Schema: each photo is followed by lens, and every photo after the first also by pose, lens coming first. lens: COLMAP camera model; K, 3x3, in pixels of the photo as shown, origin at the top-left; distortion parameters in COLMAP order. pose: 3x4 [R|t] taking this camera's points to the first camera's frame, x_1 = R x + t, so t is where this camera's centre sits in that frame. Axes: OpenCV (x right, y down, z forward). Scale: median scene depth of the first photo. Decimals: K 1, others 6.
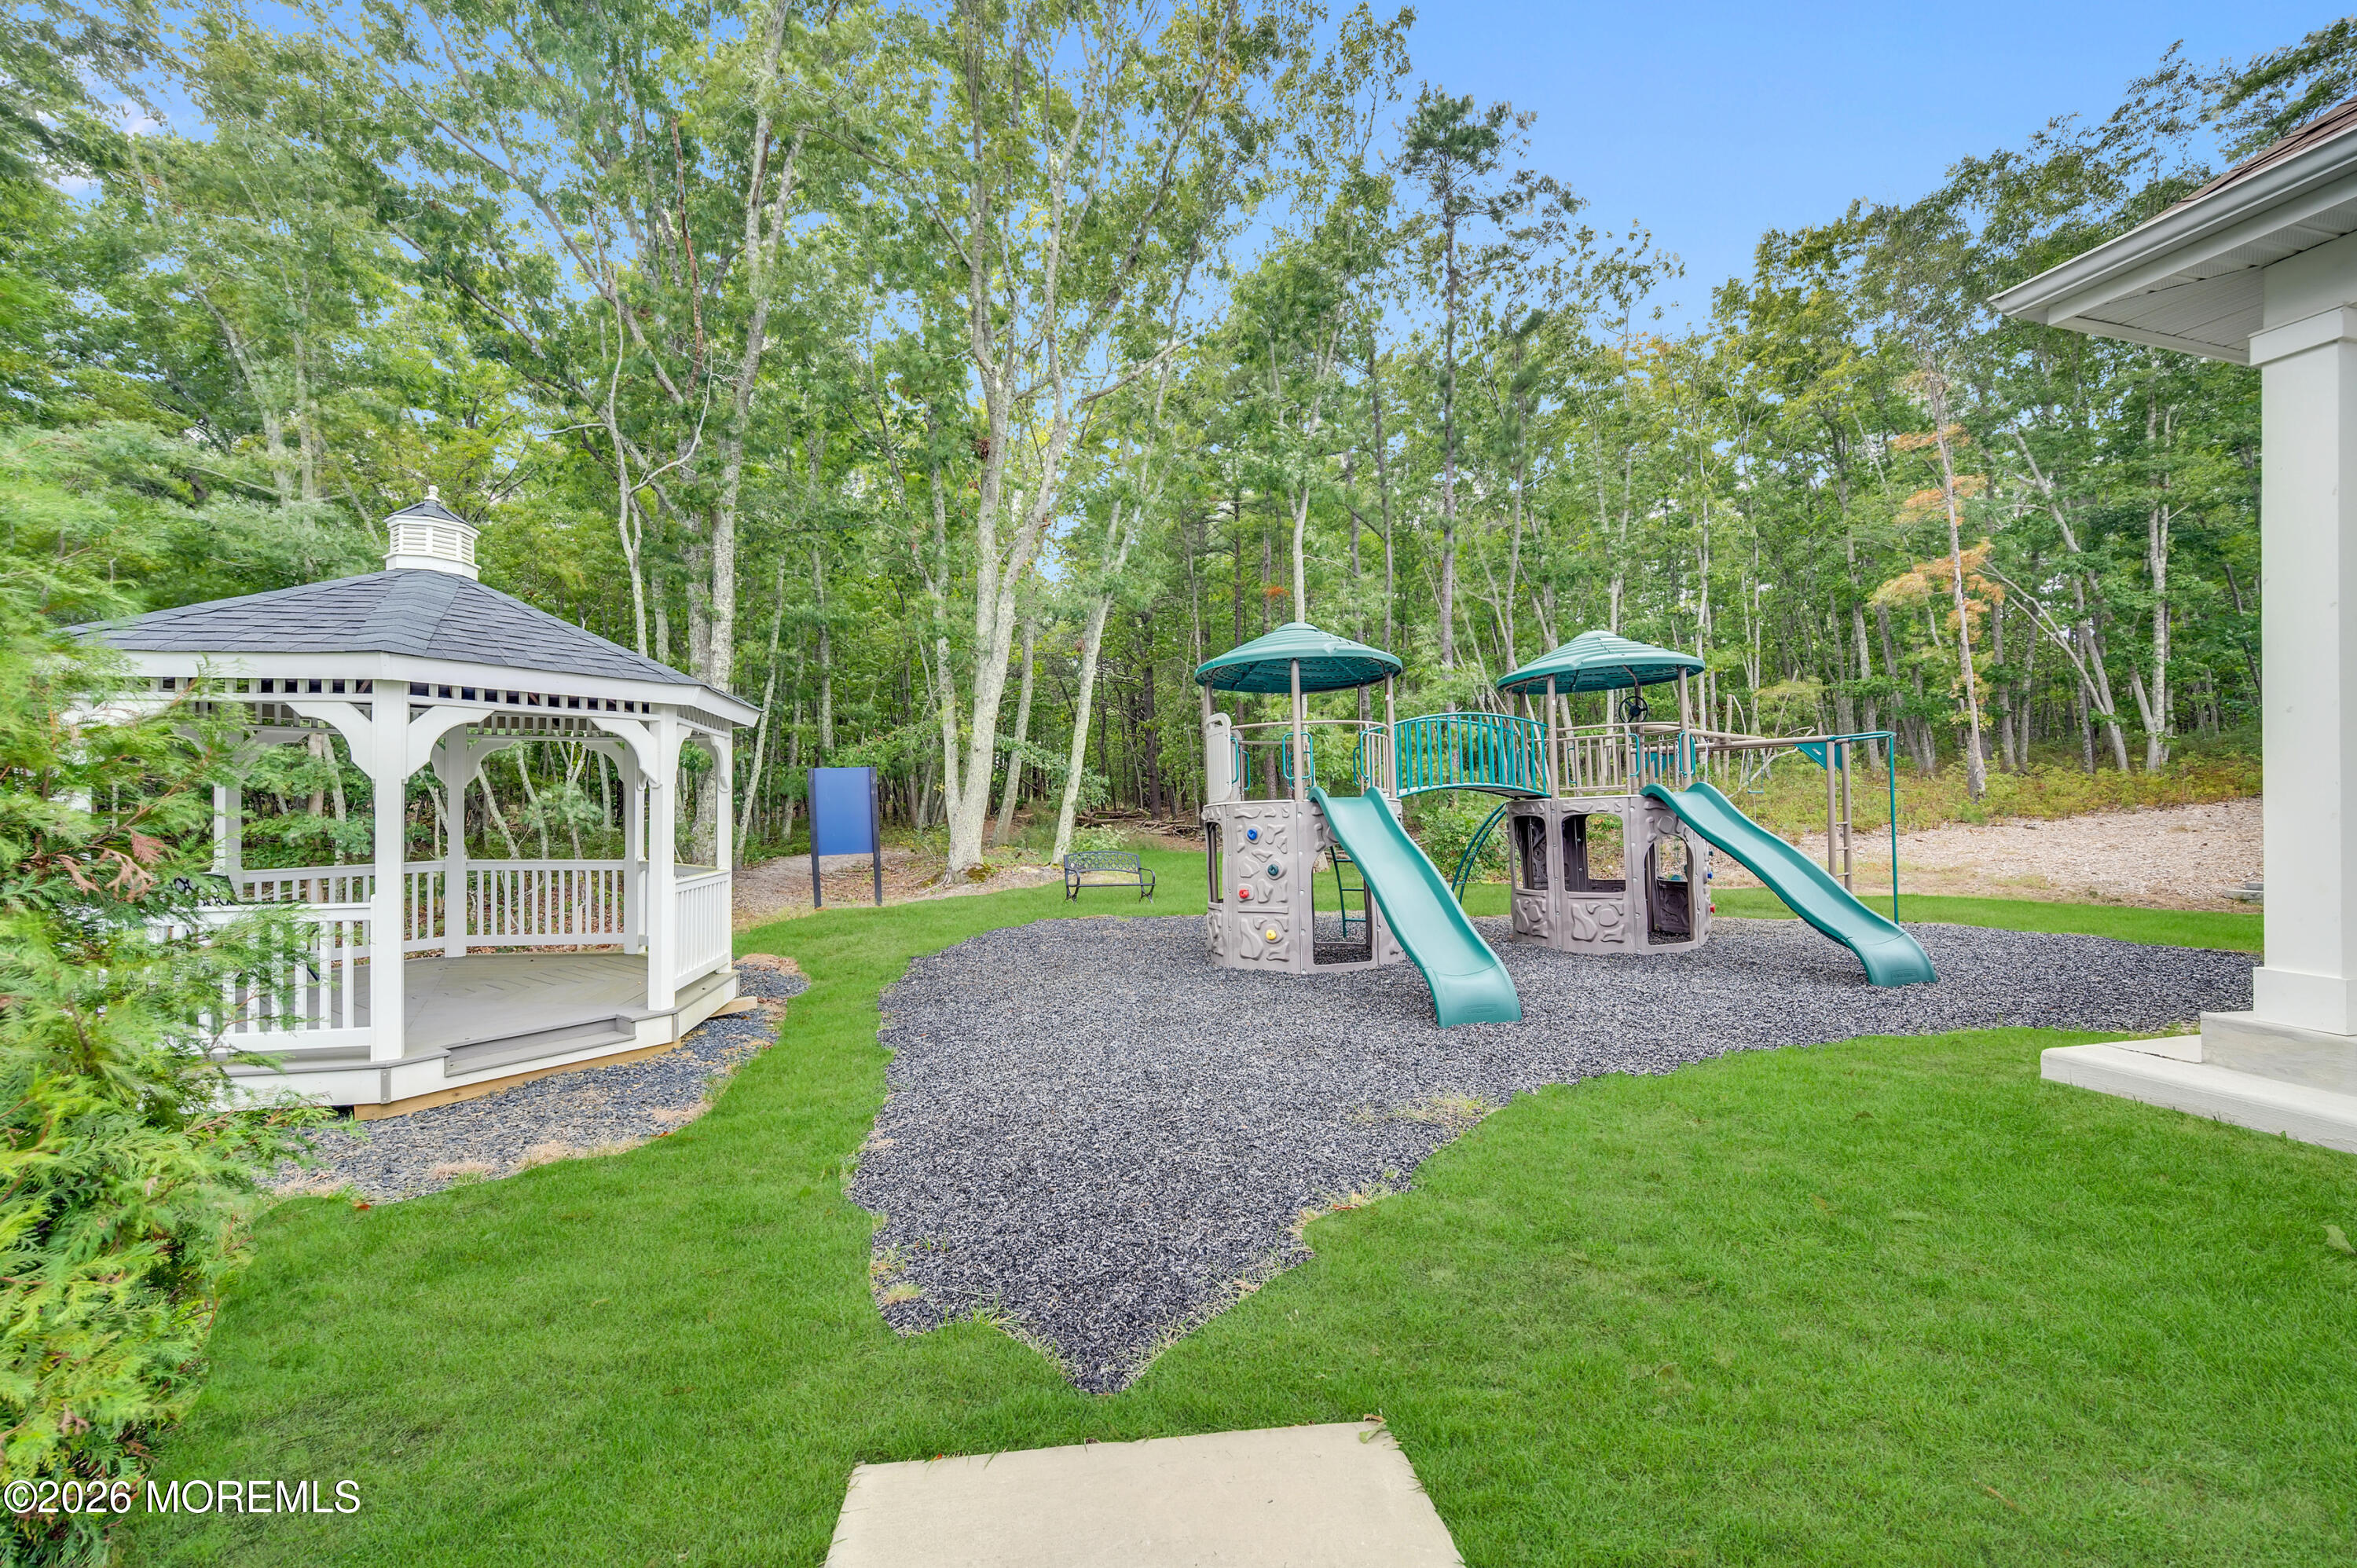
lens RADIAL K [[1008.8, 0, 1178.5], [0, 1008.8, 784.0], [0, 0, 1]] dist [-0.006925, 0.000769]
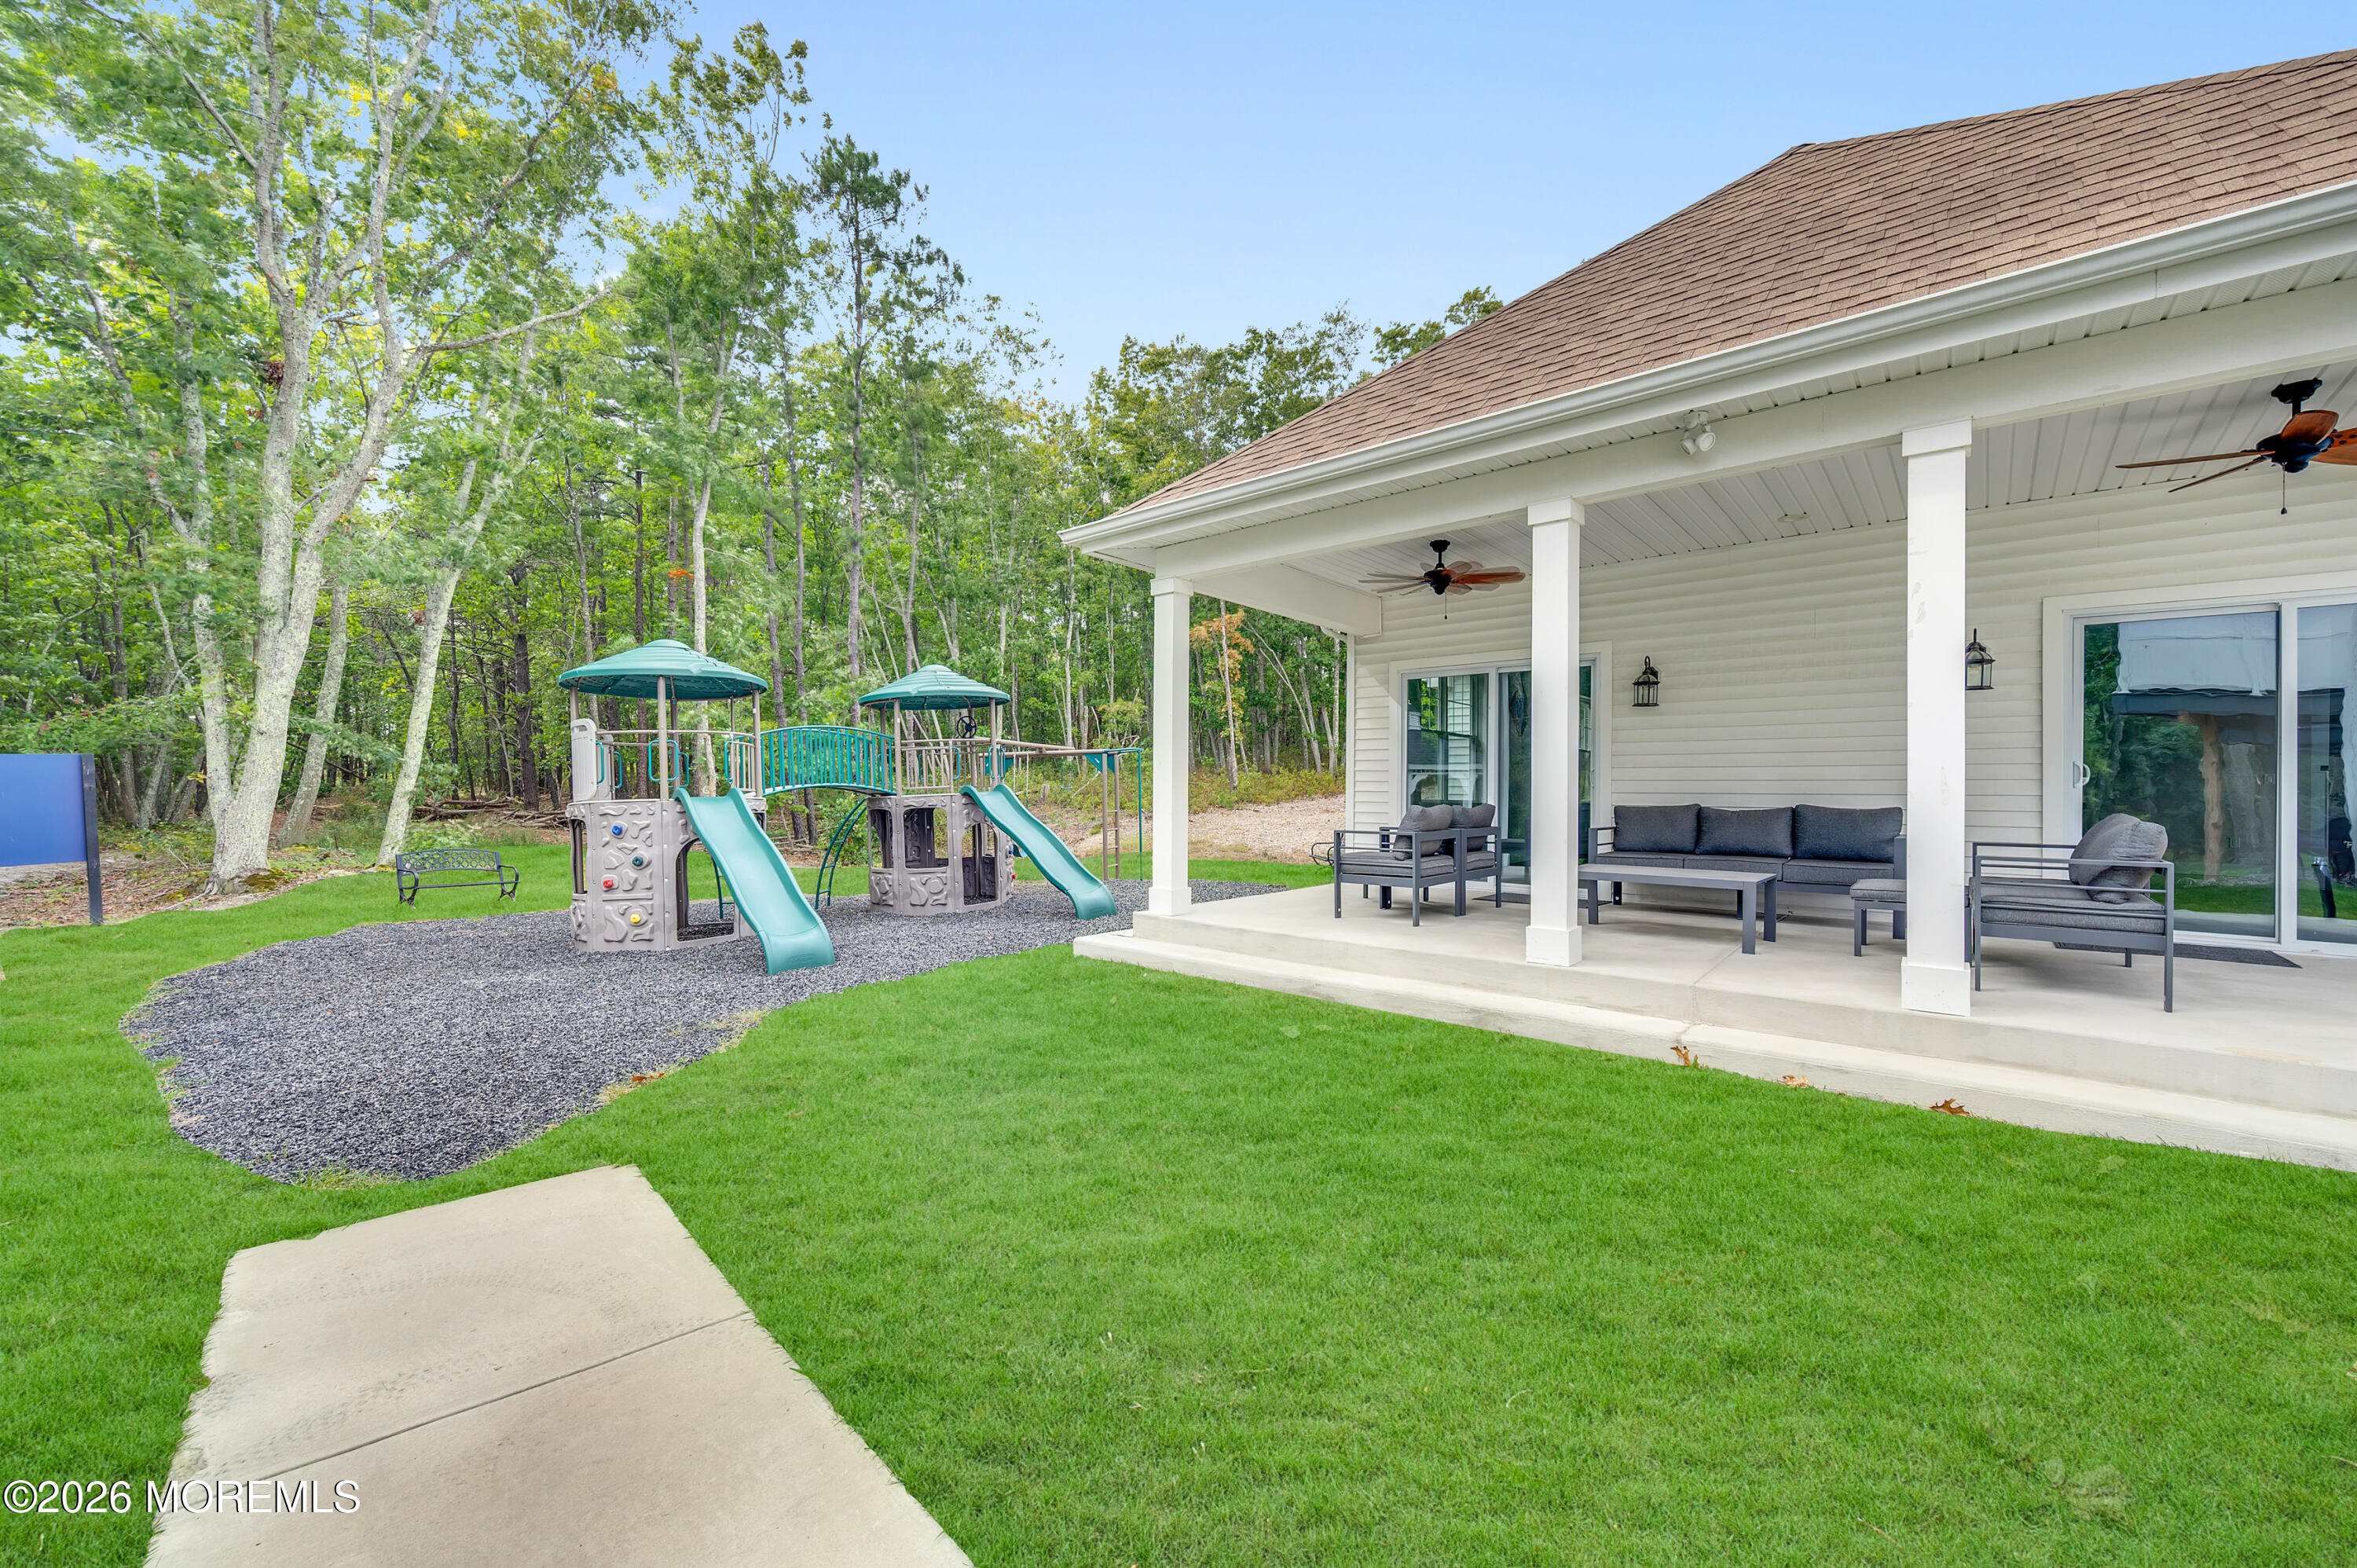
lens RADIAL K [[915.0, 0, 1186.5], [0, 915.0, 795.3], [0, 0, 1]] dist [-0.009176, -0.000496]
pose [[0.823152, -0.000997, 0.567821, 0.014996], [-0.011441, 0.999766, 0.018340, -0.011093], [-0.567706, -0.021592, 0.822948, -0.142853]]
